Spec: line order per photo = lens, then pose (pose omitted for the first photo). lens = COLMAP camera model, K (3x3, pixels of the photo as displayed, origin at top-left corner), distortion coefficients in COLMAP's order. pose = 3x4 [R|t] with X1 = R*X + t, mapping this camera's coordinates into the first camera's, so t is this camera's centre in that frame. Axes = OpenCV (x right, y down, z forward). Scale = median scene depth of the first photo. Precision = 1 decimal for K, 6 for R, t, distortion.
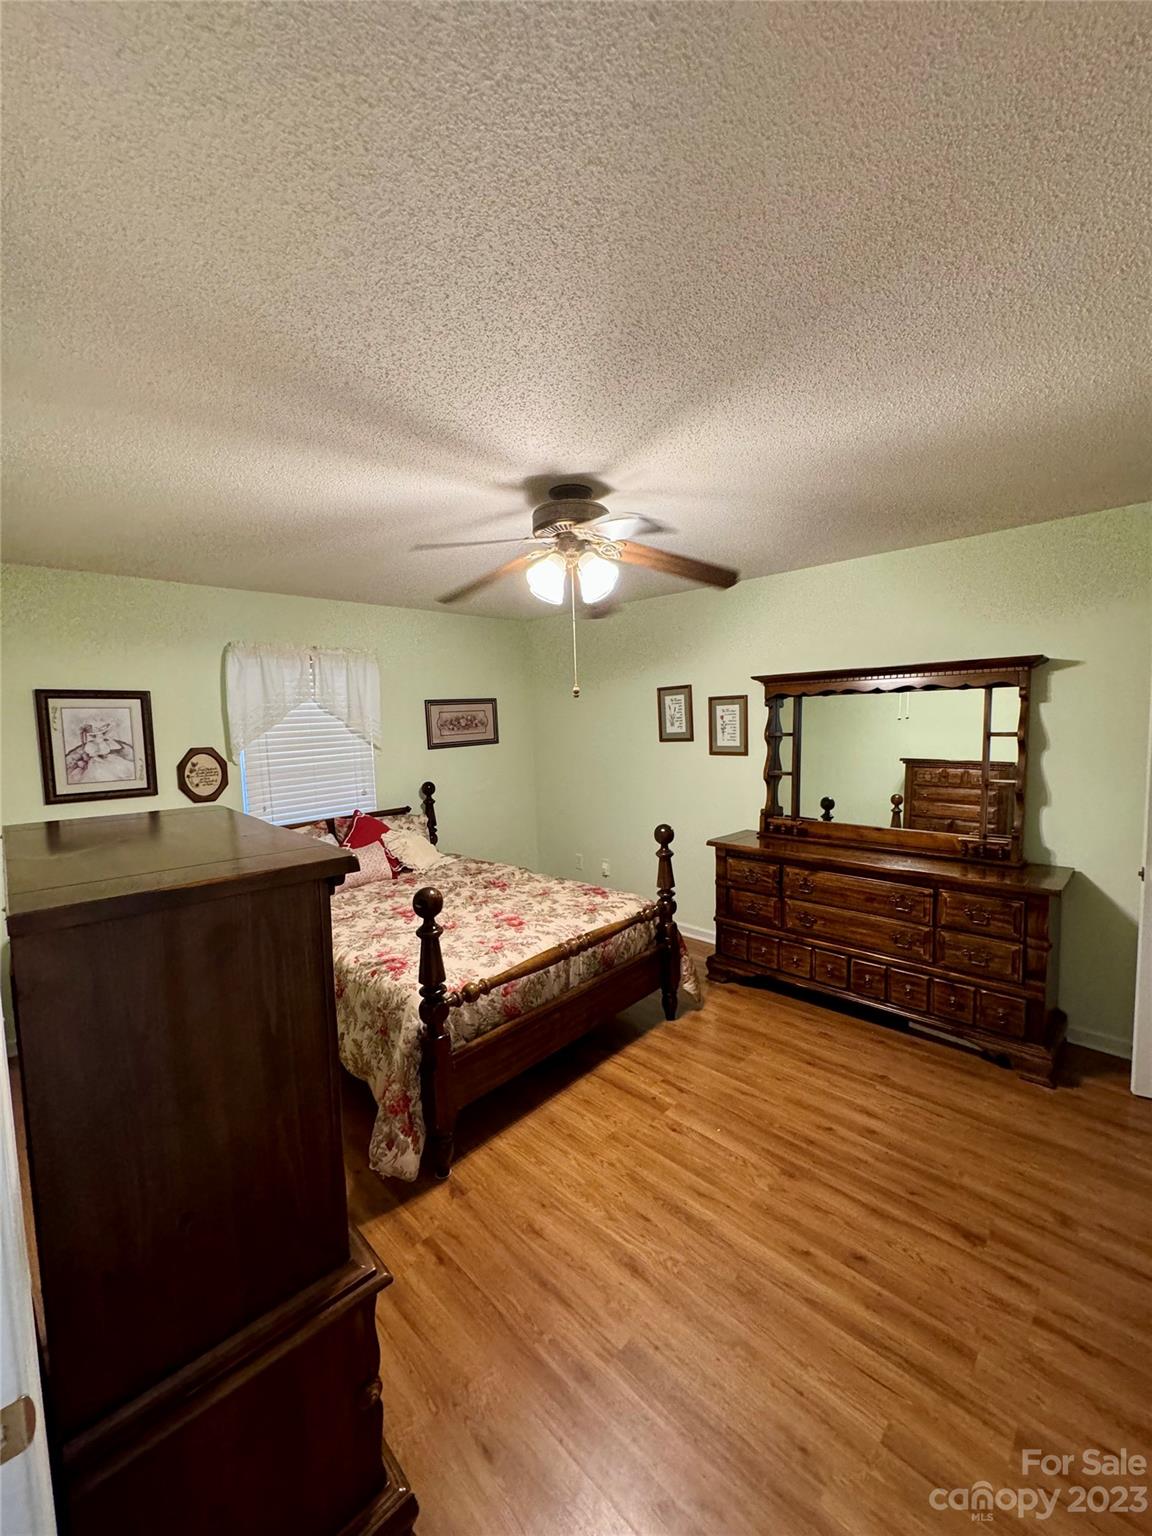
lens RADIAL K [[614.6, 0, 575.7], [0, 614.6, 767.9], [0, 0, 1]] dist [0.001061, 0.000336]
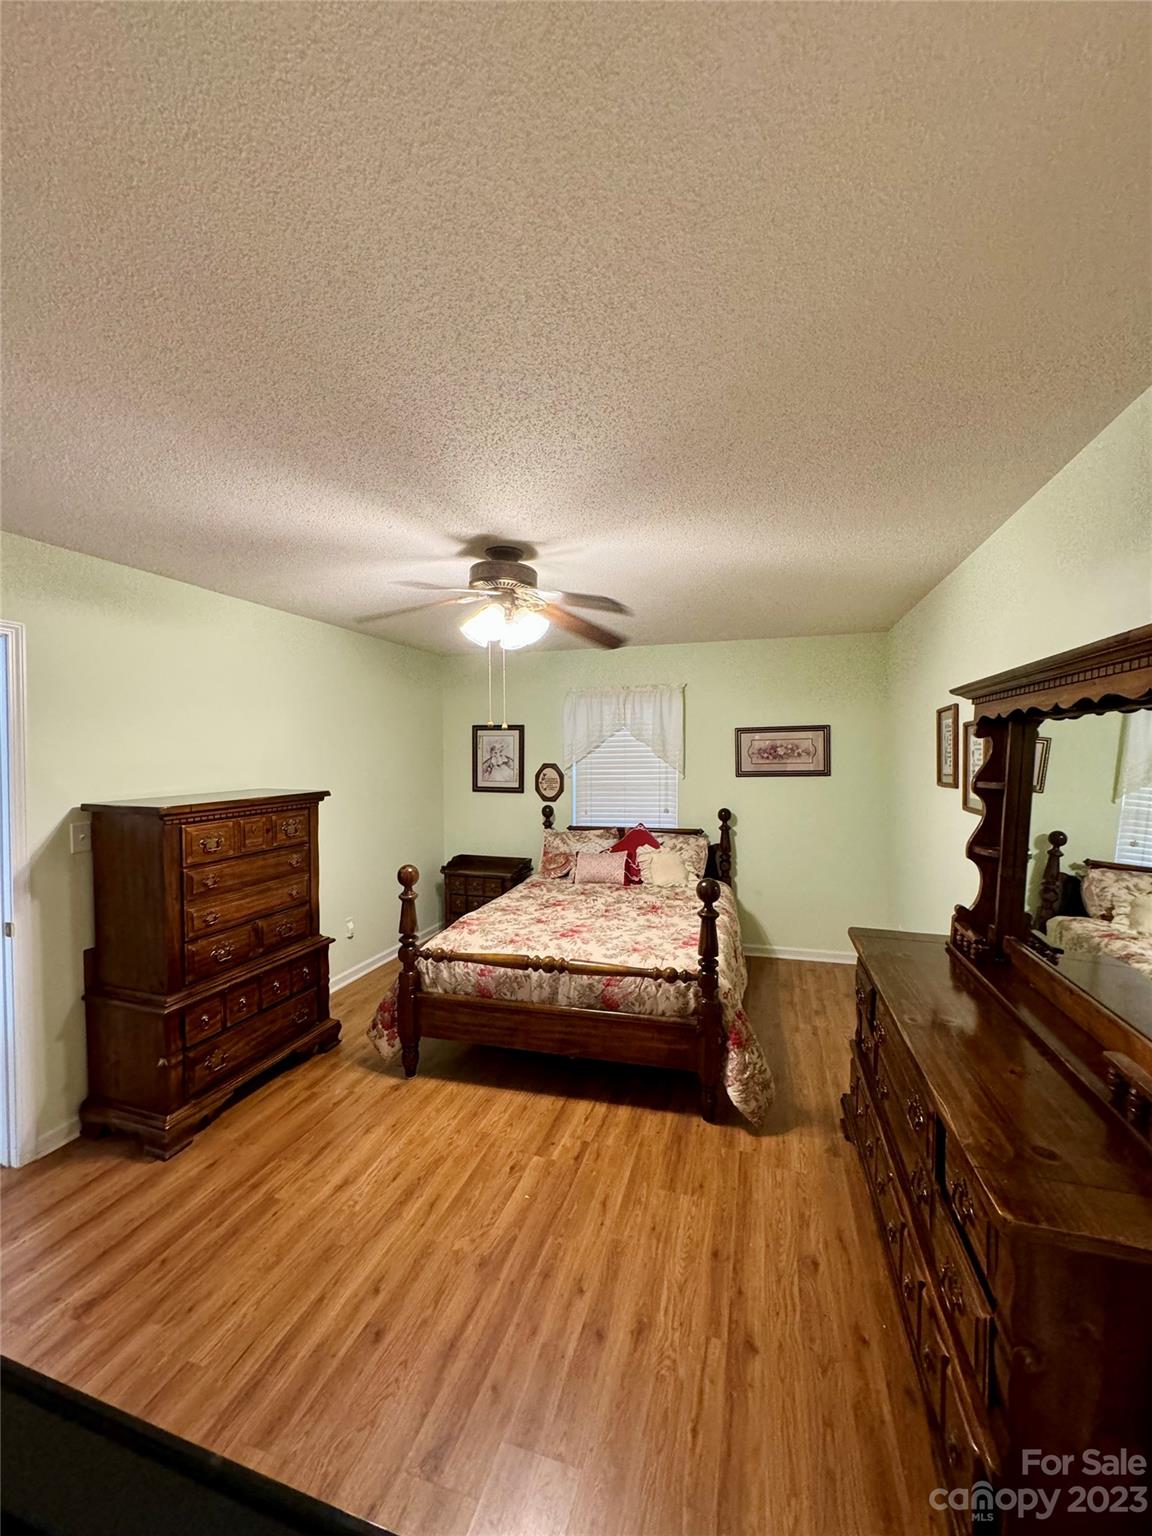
lens RADIAL K [[614.6, 0, 571.1], [0, 614.6, 767.5], [0, 0, 1]] dist [0.001061, 0.000336]
pose [[0.459374, 0.049802, -0.886846, 0.804378], [-0.085419, 0.996276, 0.011701, -0.052180], [0.884126, 0.070378, 0.461918, 0.450872]]
